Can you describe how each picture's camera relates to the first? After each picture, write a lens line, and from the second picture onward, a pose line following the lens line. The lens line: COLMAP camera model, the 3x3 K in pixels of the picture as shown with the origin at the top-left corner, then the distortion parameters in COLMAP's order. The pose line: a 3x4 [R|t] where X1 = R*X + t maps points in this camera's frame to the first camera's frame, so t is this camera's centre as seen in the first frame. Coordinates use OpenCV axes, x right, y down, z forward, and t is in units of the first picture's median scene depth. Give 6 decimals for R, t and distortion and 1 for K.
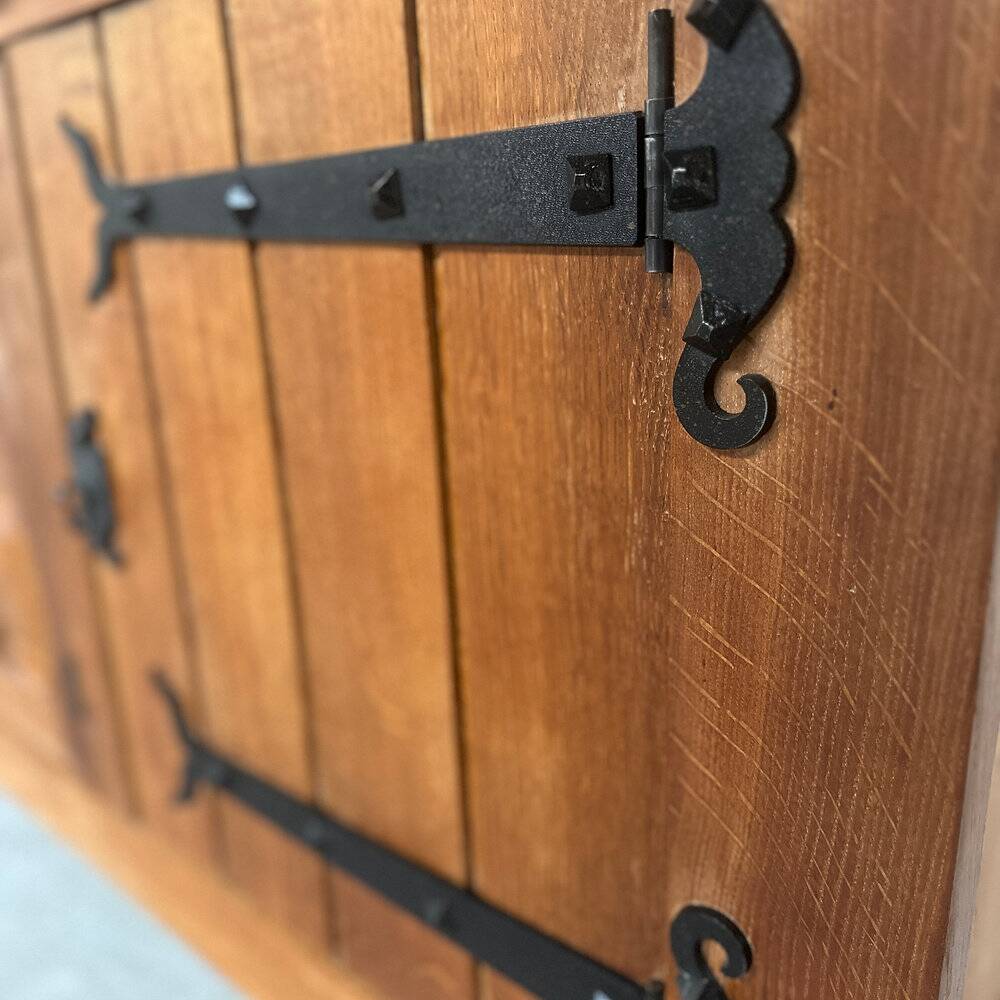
lens RADIAL K [[968.0, 0, 500.7], [0, 968.0, 503.5], [0, 0, 1]] dist [0.006409, 0.000000]
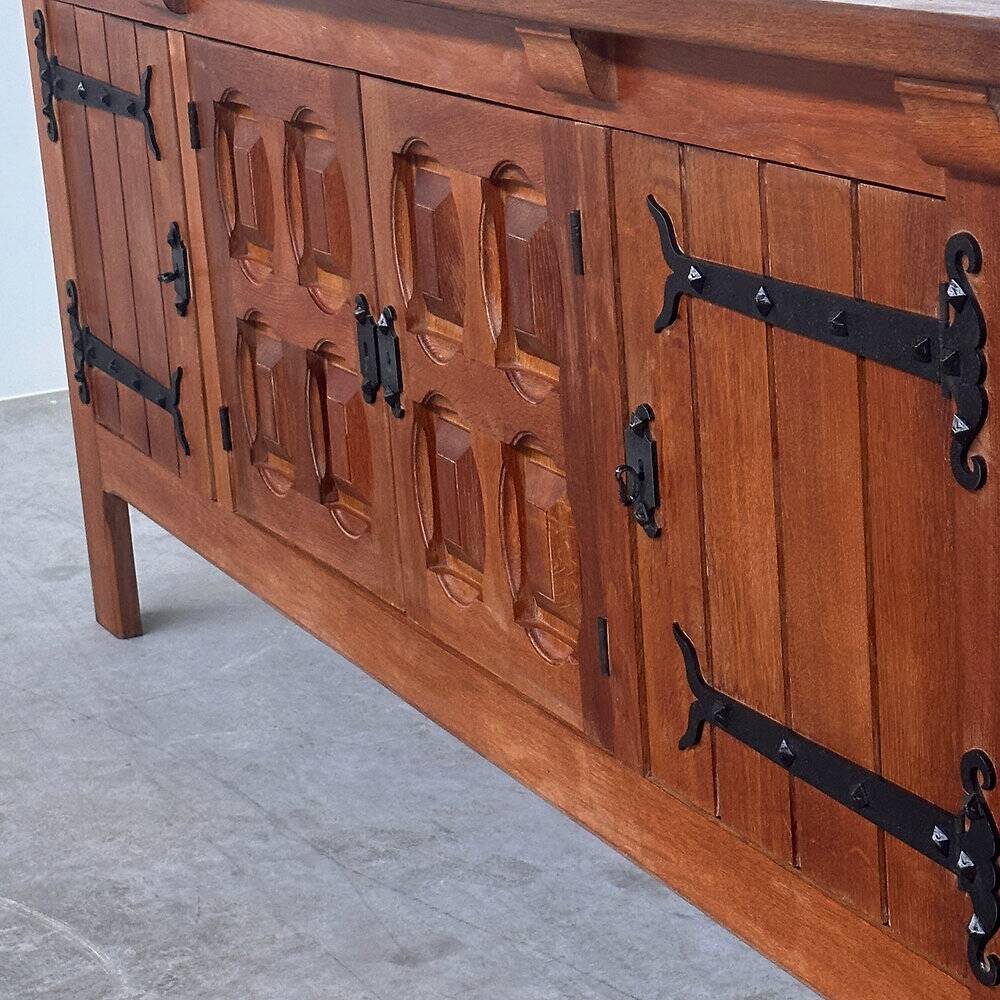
lens RADIAL K [[2761.7, 0, 494.6], [0, 2761.7, 509.4], [0, 0, 1]] dist [0.127034, 0.000000]
pose [[0.919341, 0.086659, -0.383799, 1.054642], [-0.084808, 0.996159, 0.021780, -0.039159], [0.384212, 0.012526, 0.923160, -3.213742]]
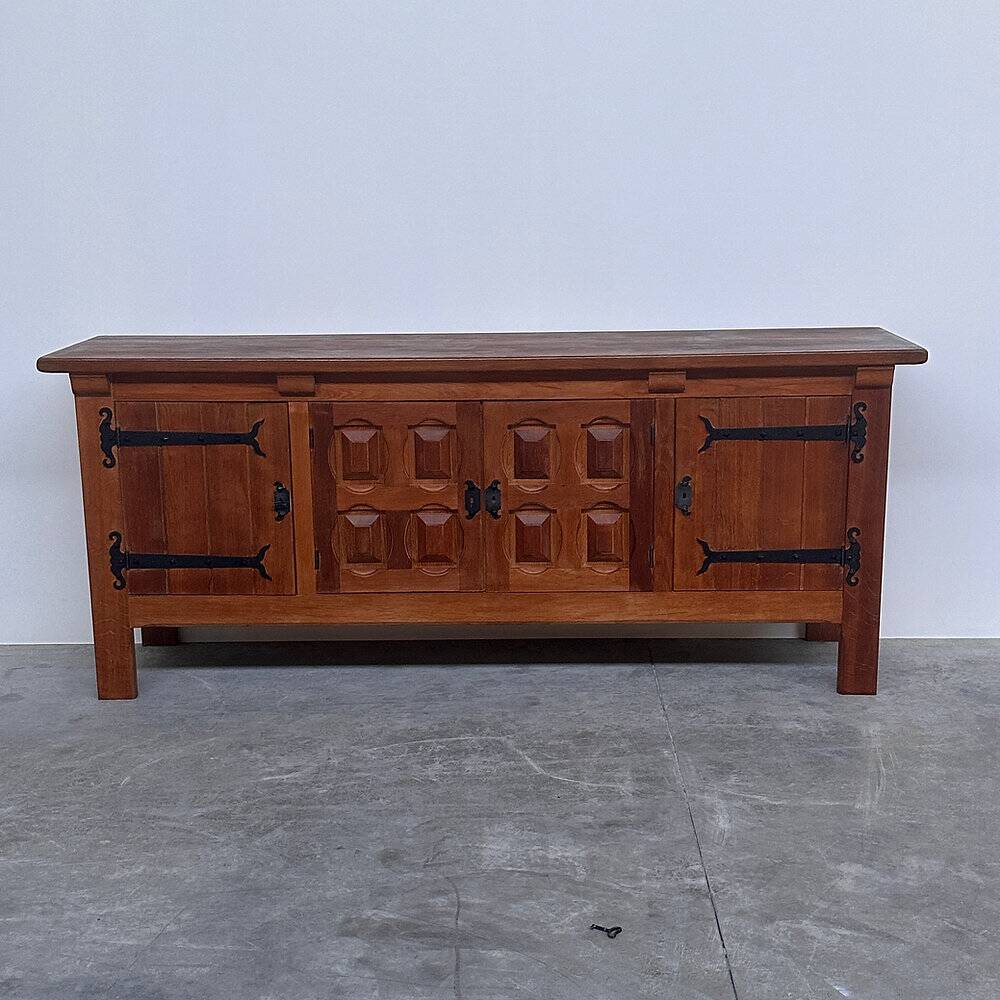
lens RADIAL K [[1495.3, 0, 506.7], [0, 1495.3, 505.3], [0, 0, 1]] dist [0.133206, 0.000000]
pose [[0.760289, -0.116119, 0.639122, -7.279223], [0.174347, 0.984270, -0.028574, 0.103502], [-0.625751, 0.133154, 0.768574, -4.933121]]
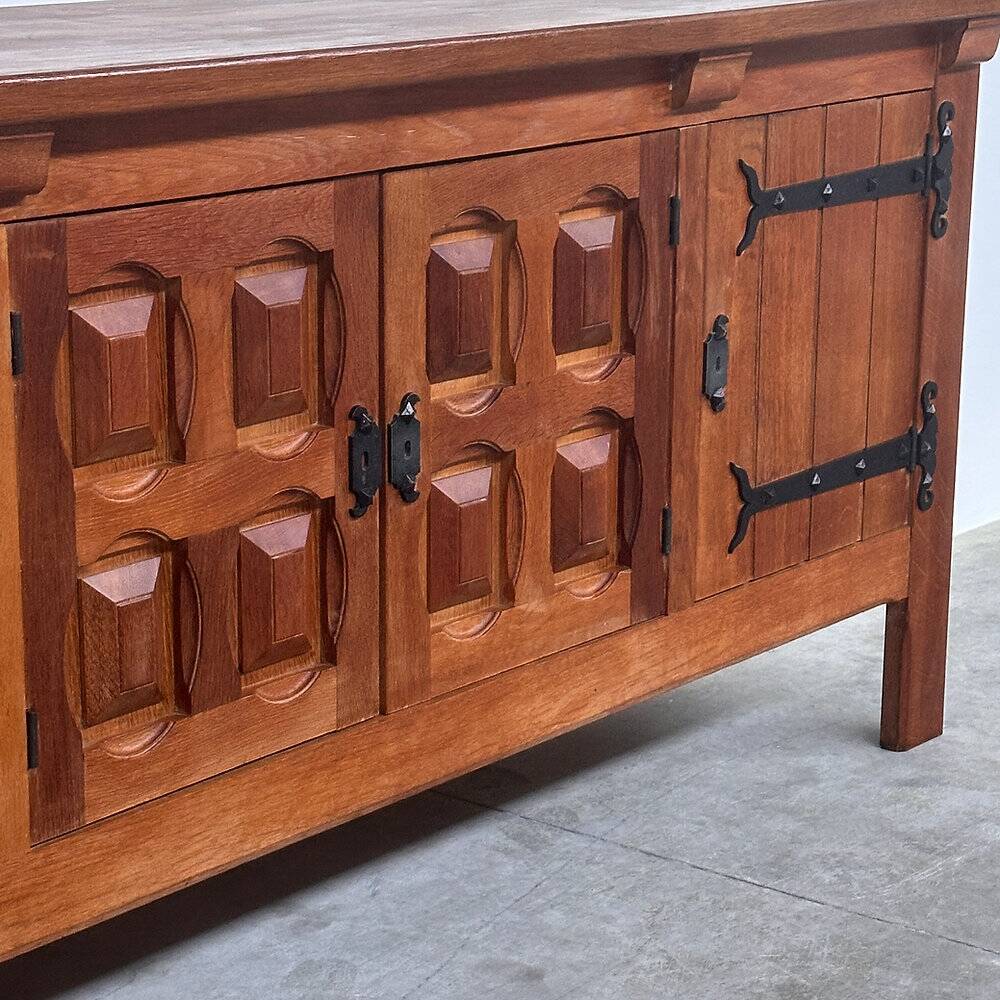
lens RADIAL K [[2761.7, 0, 489.0], [0, 2761.7, 520.8], [0, 0, 1]] dist [0.127034, 0.000000]
pose [[-0.036634, -0.210532, 0.976900, -7.392269], [0.292210, 0.932575, 0.211937, -1.289531], [-0.955652, 0.293225, 0.027355, 1.886989]]
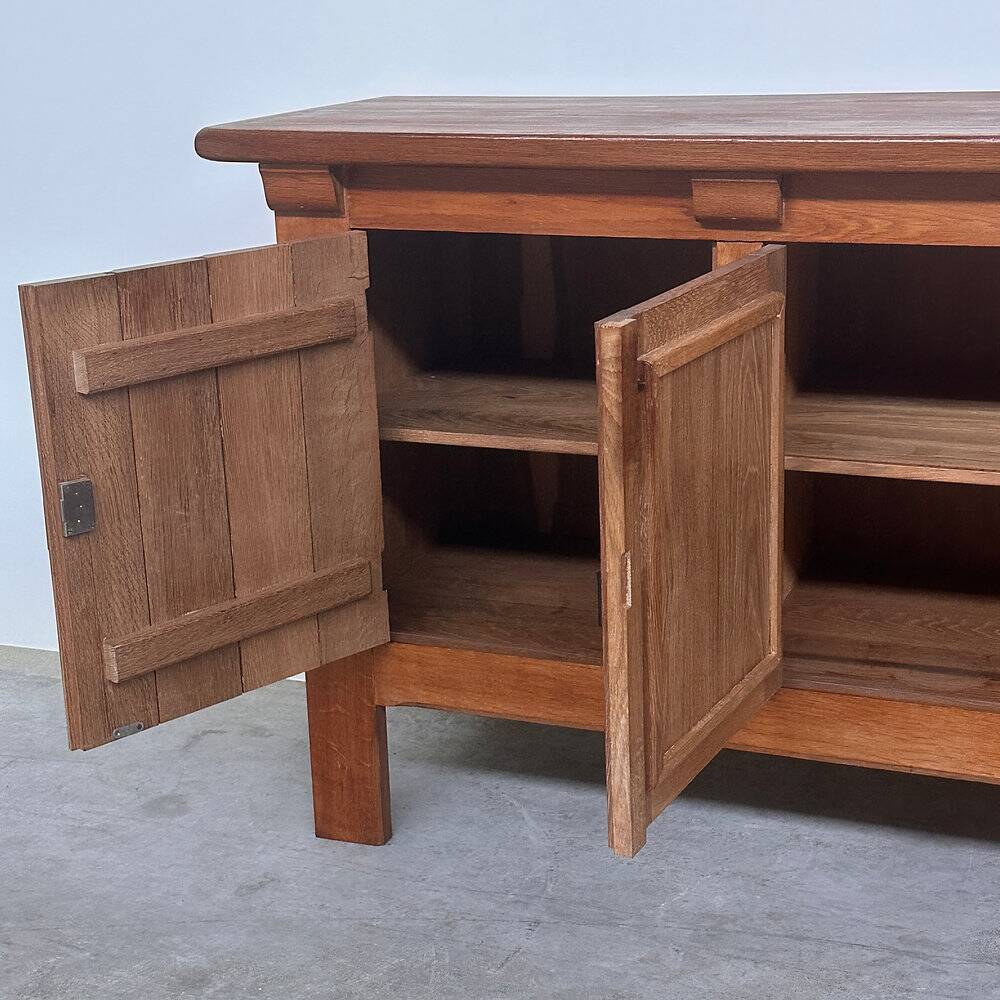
lens RADIAL K [[1822.8, 0, 504.5], [0, 1822.8, 504.1], [0, 0, 1]] dist [0.137283, 0.000000]
pose [[0.934738, -0.090672, 0.343575, -4.604129], [0.097169, 0.995266, -0.001702, -0.374226], [-0.341795, 0.034976, 0.939124, -1.430293]]
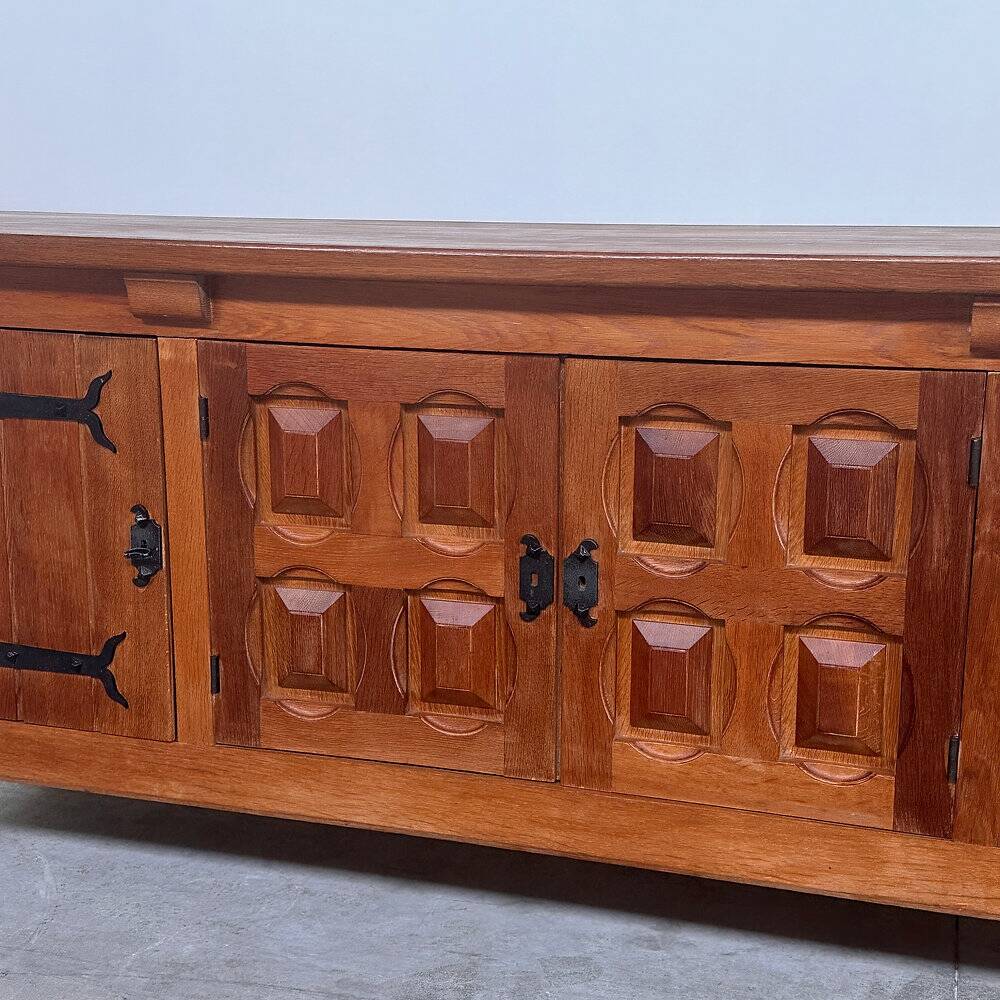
lens RADIAL K [[1495.3, 0, 493.6], [0, 1495.3, 502.3], [0, 0, 1]] dist [0.133206, 0.000000]
pose [[0.907898, -0.054150, 0.415678, -3.346387], [0.085845, 0.994623, -0.057930, -0.211347], [-0.410306, 0.088279, 0.907665, -1.415203]]
